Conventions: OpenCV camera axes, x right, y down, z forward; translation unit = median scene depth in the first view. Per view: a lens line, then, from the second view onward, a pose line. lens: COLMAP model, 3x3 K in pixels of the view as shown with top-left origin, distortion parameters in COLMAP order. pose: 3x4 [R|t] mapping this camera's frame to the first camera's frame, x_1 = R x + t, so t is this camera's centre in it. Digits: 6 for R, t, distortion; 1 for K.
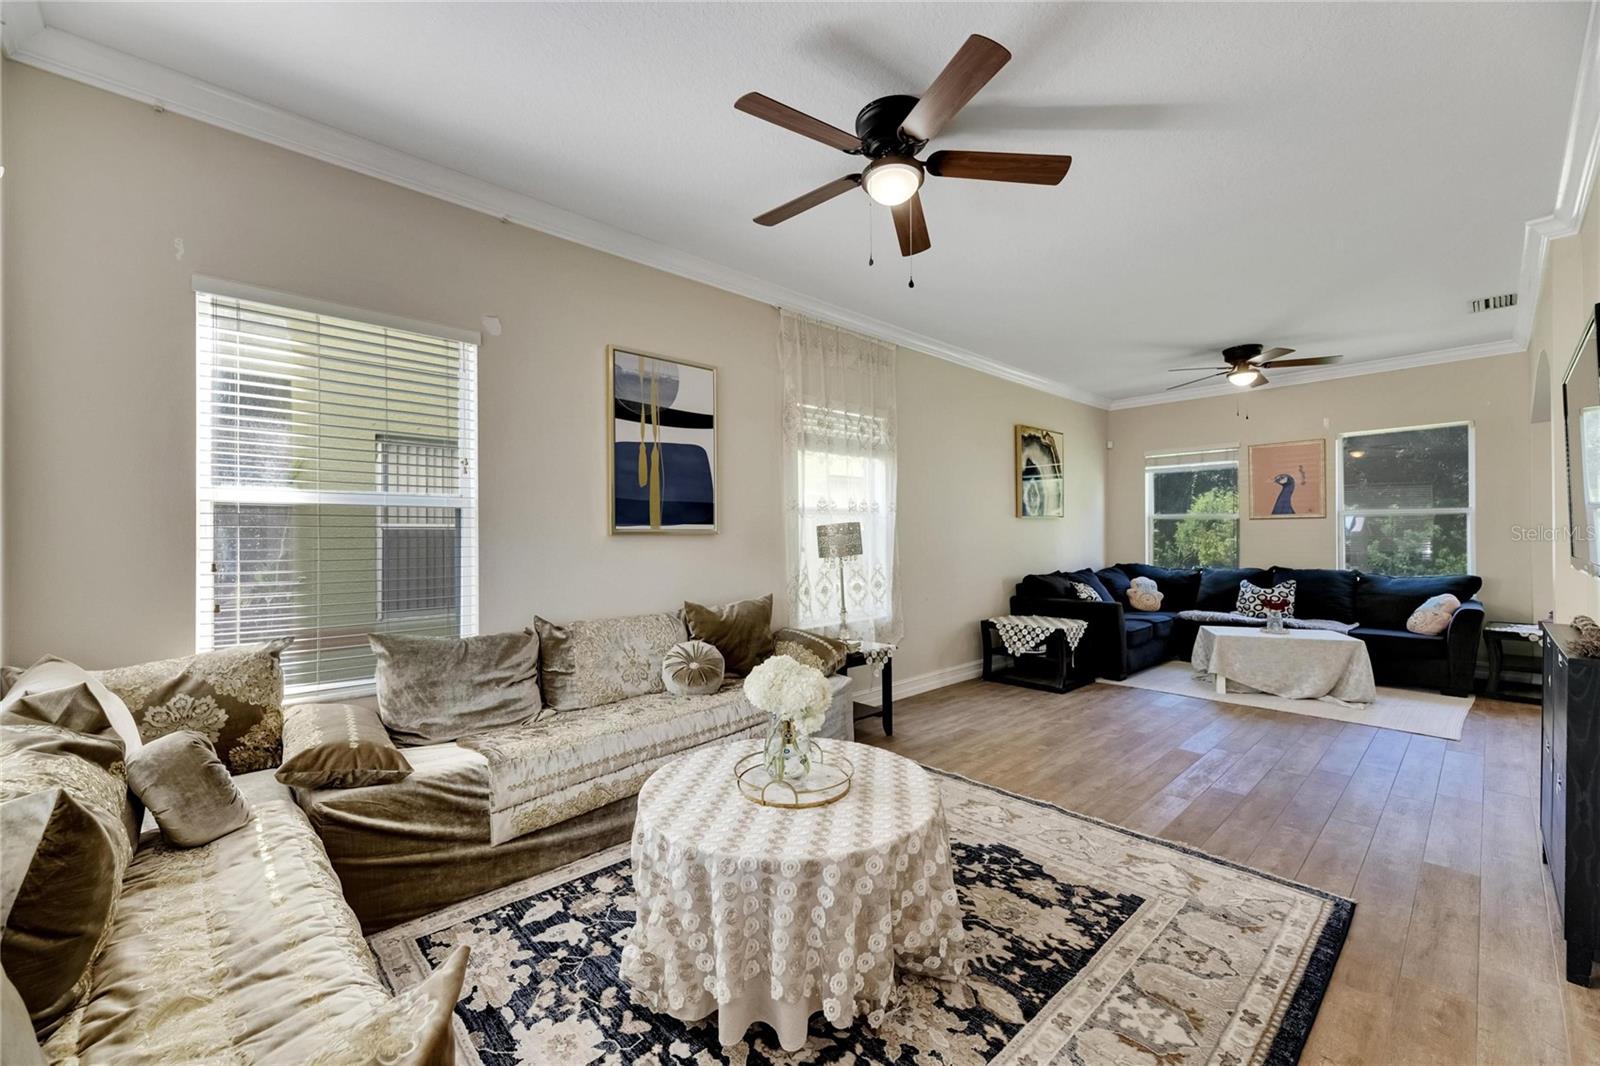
lens RADIAL K [[637.3, 0, 801.1], [0, 637.3, 531.9], [0, 0, 1]] dist [0.013751, -0.003449]
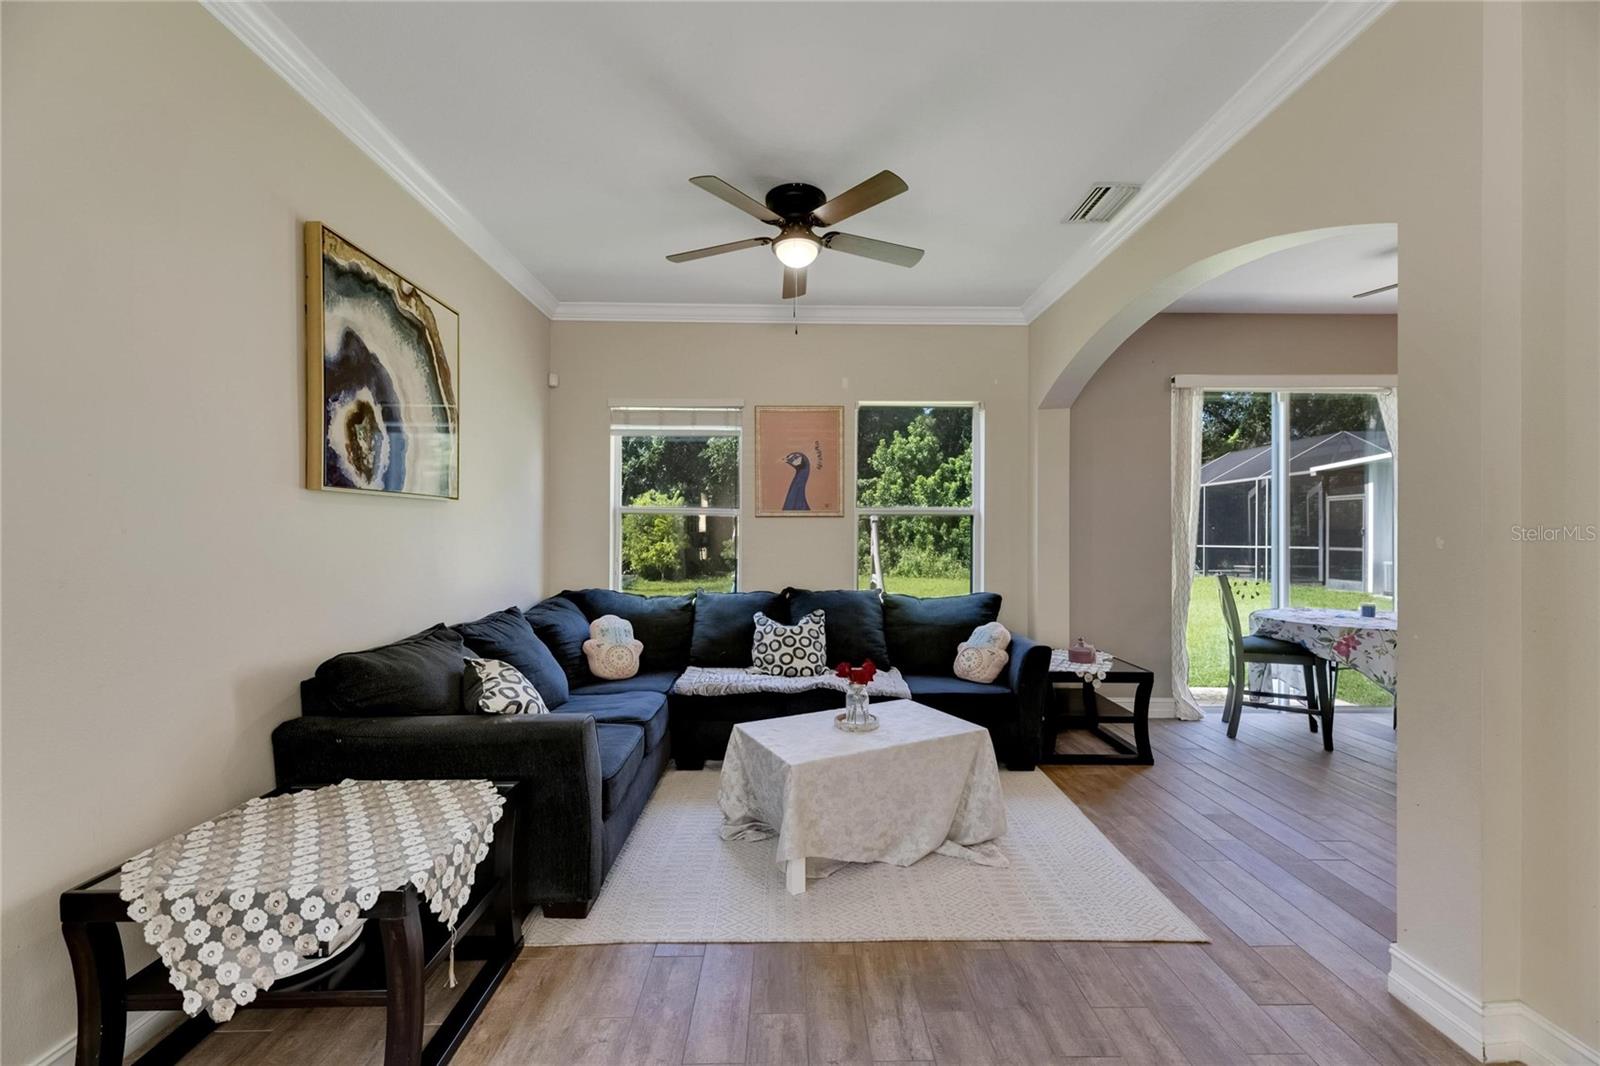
lens RADIAL K [[637.3, 0, 799.6], [0, 637.3, 533.6], [0, 0, 1]] dist [0.013751, -0.003449]
pose [[0.666502, 0.009180, 0.745447, 0.347827], [-0.009510, 0.999948, -0.003811, -0.000141], [-0.745442, -0.004549, 0.666555, 0.766689]]
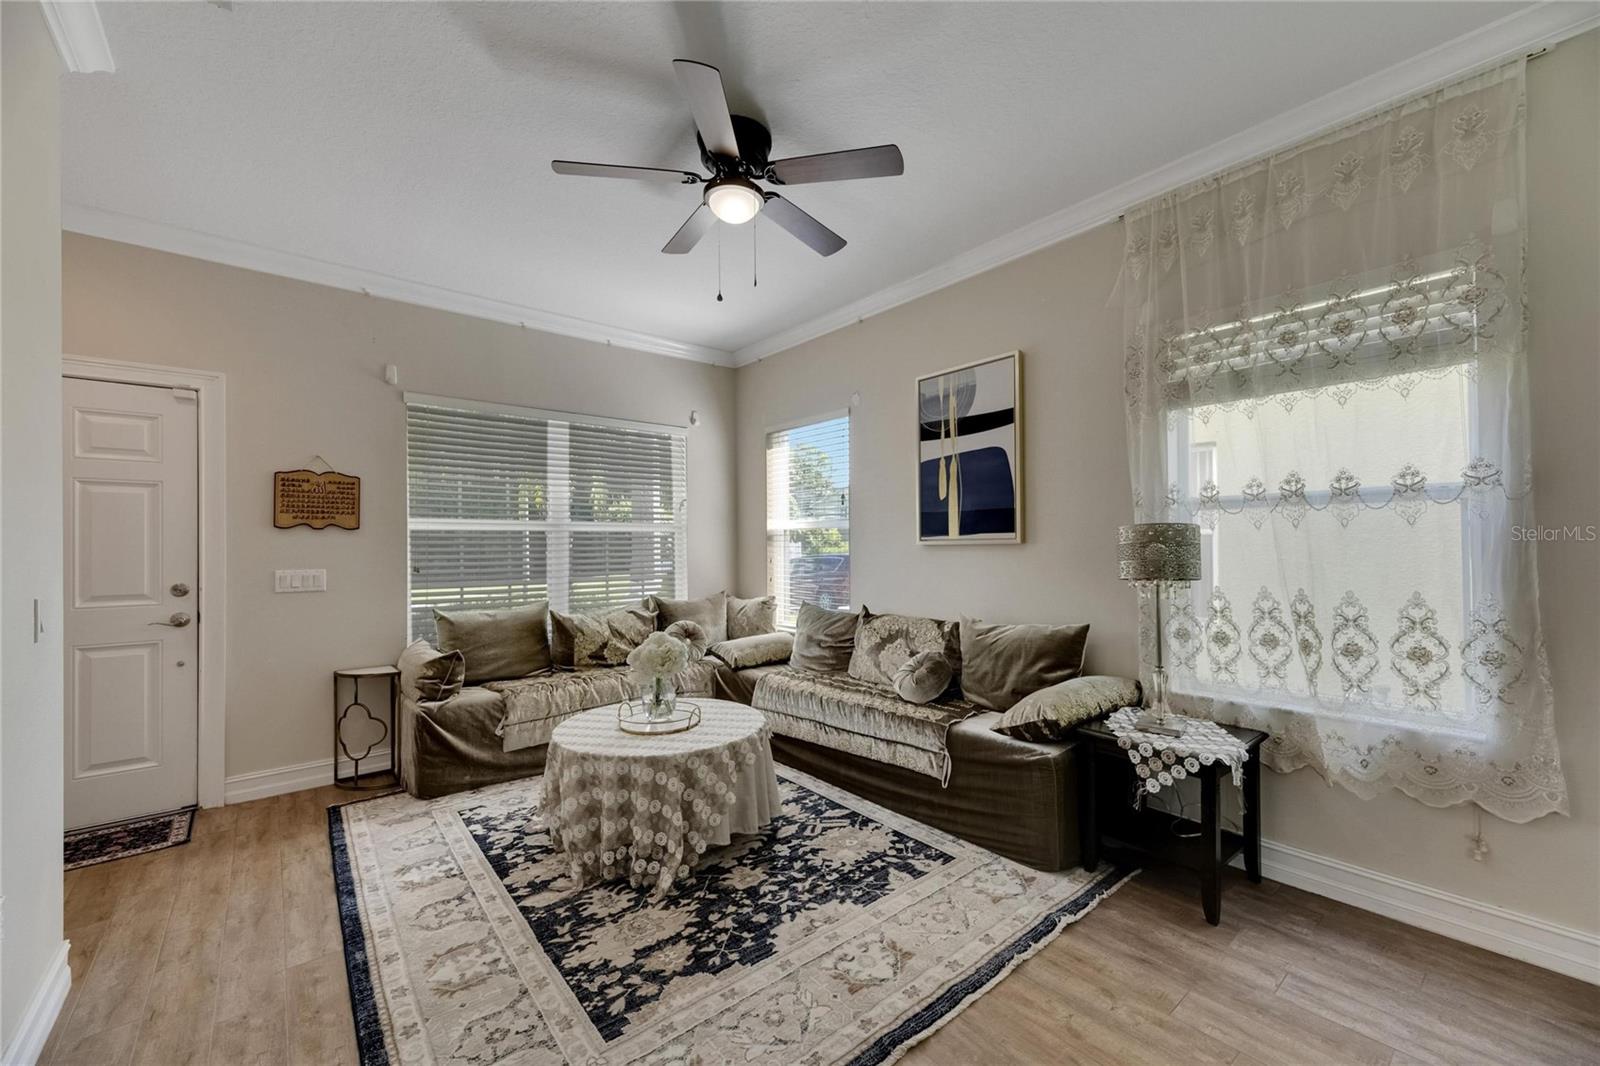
lens RADIAL K [[637.3, 0, 799.1], [0, 637.3, 538.8], [0, 0, 1]] dist [0.013751, -0.003449]
pose [[-0.059245, -0.001238, -0.998243, 0.614363], [0.015884, 0.999871, -0.002183, -0.004358], [0.998117, -0.015986, -0.059218, 0.616855]]
